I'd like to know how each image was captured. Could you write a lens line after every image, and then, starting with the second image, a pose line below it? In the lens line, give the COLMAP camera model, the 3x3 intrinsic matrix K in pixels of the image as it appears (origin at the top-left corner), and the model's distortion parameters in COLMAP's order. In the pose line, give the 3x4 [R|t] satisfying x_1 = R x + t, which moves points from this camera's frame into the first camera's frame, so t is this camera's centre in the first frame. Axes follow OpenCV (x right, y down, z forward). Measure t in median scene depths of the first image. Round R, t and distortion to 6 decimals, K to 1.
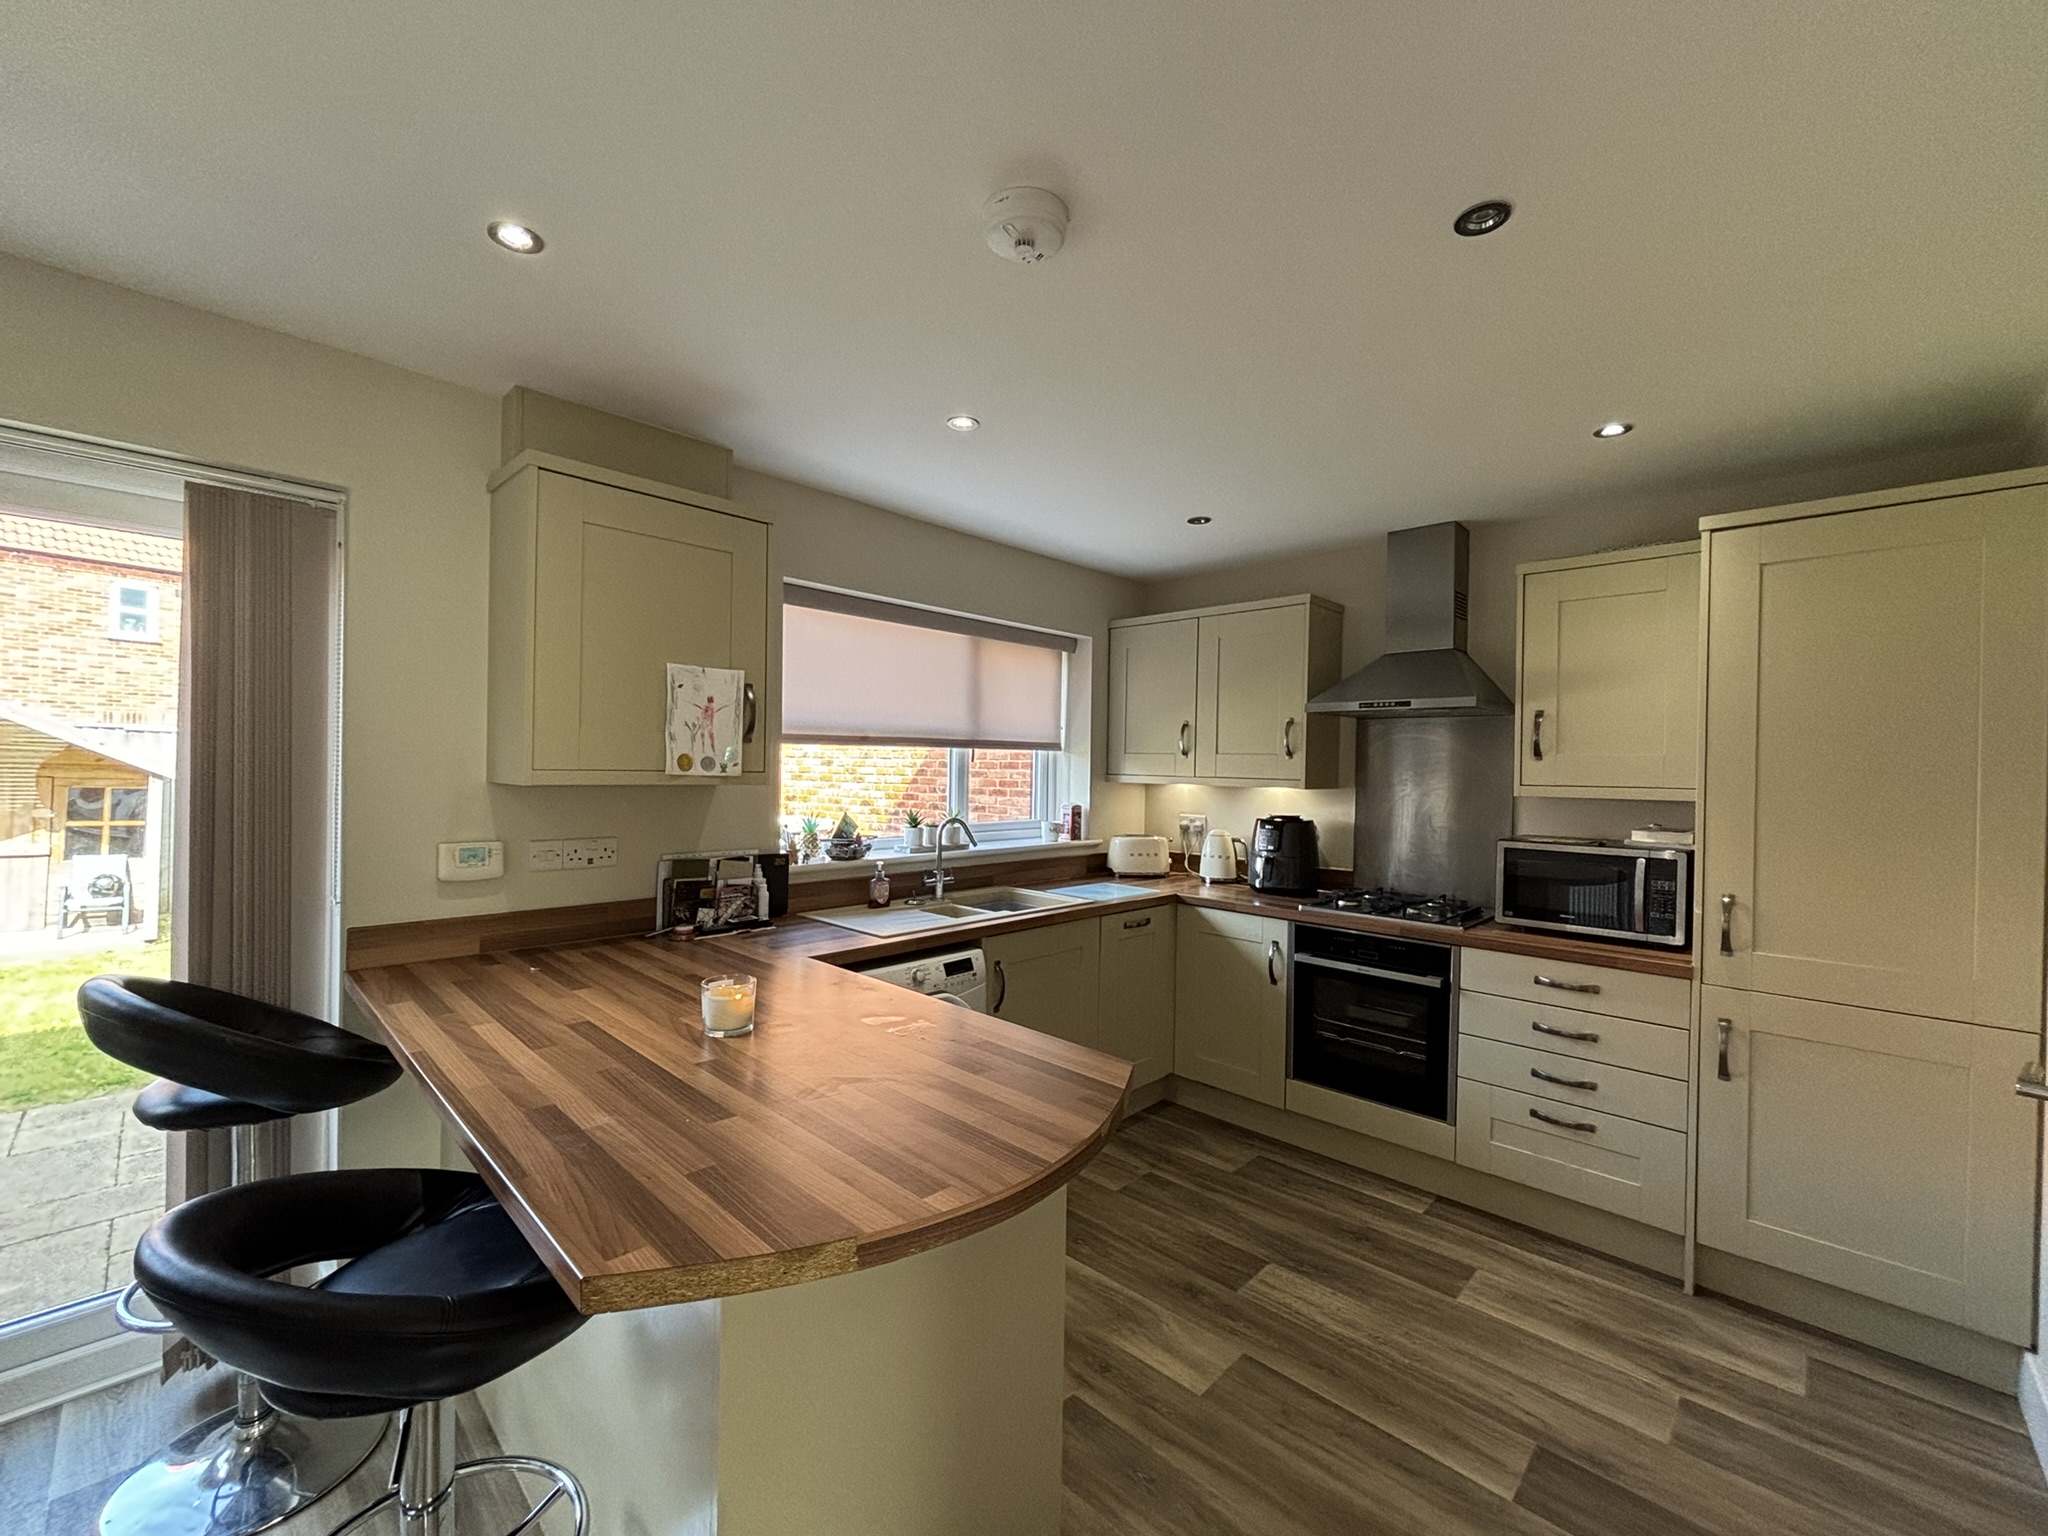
lens RADIAL K [[815.7, 0, 1011.5], [0, 815.7, 772.7], [0, 0, 1]] dist [0.002743, -0.000010]
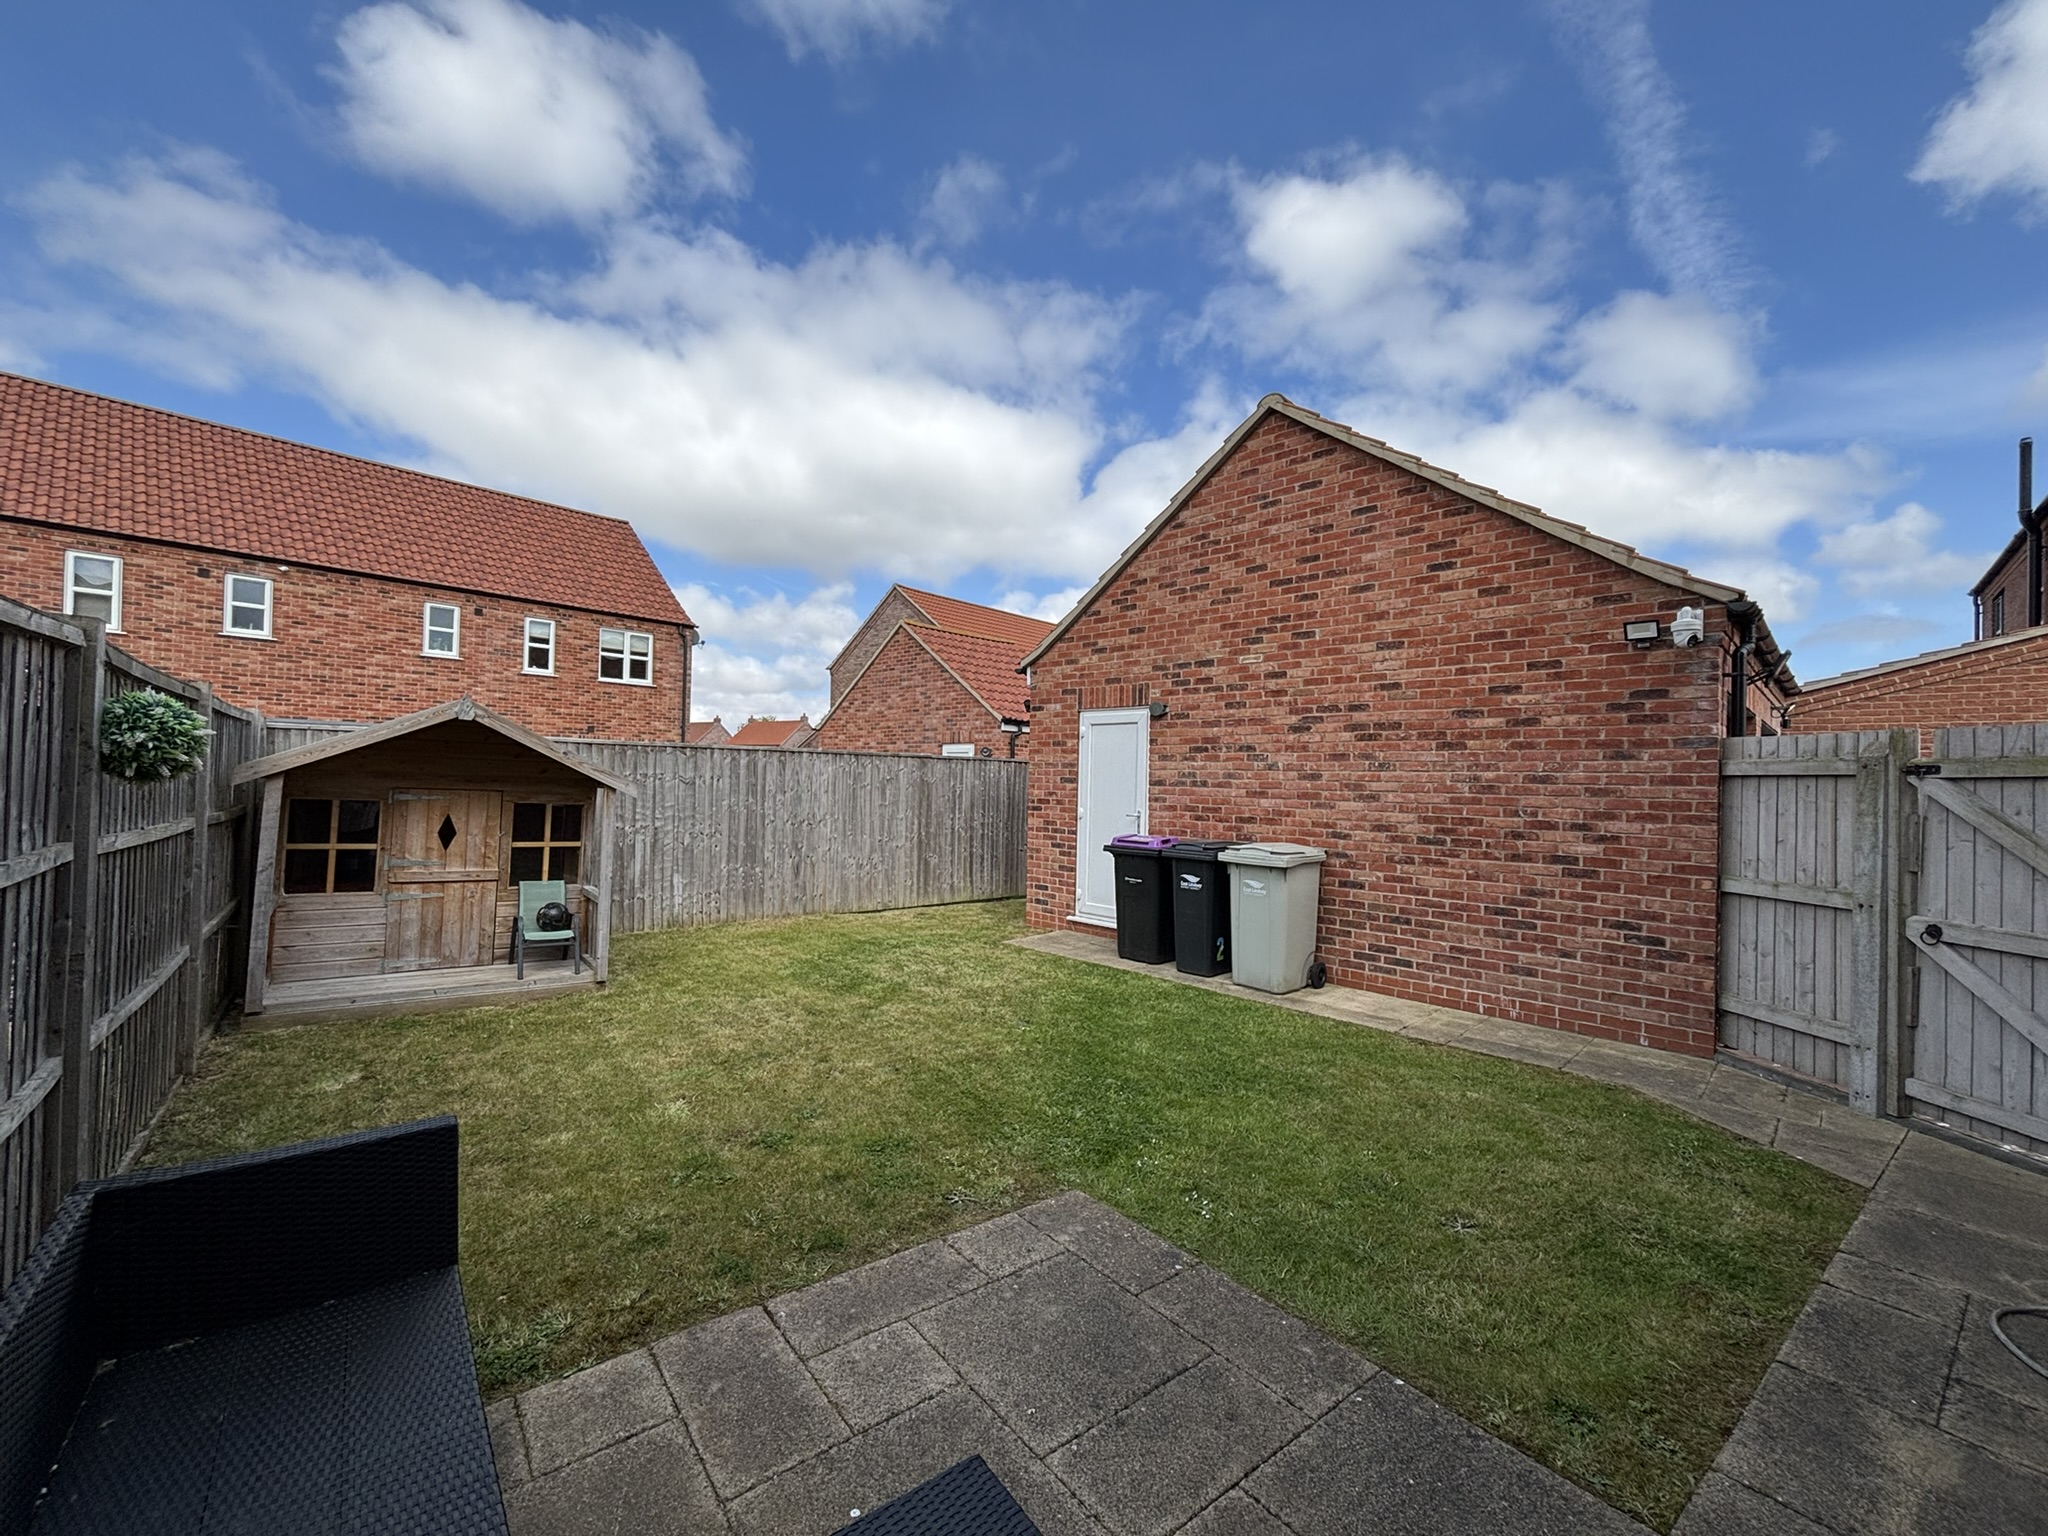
lens RADIAL K [[815.7, 0, 1018.4], [0, 815.7, 769.4], [0, 0, 1]] dist [0.002743, -0.000010]
pose [[0.990250, -0.000435, -0.139299, -0.449847], [-0.002716, 0.999745, -0.022433, -0.000712], [0.139274, 0.022592, 0.989996, 0.183573]]
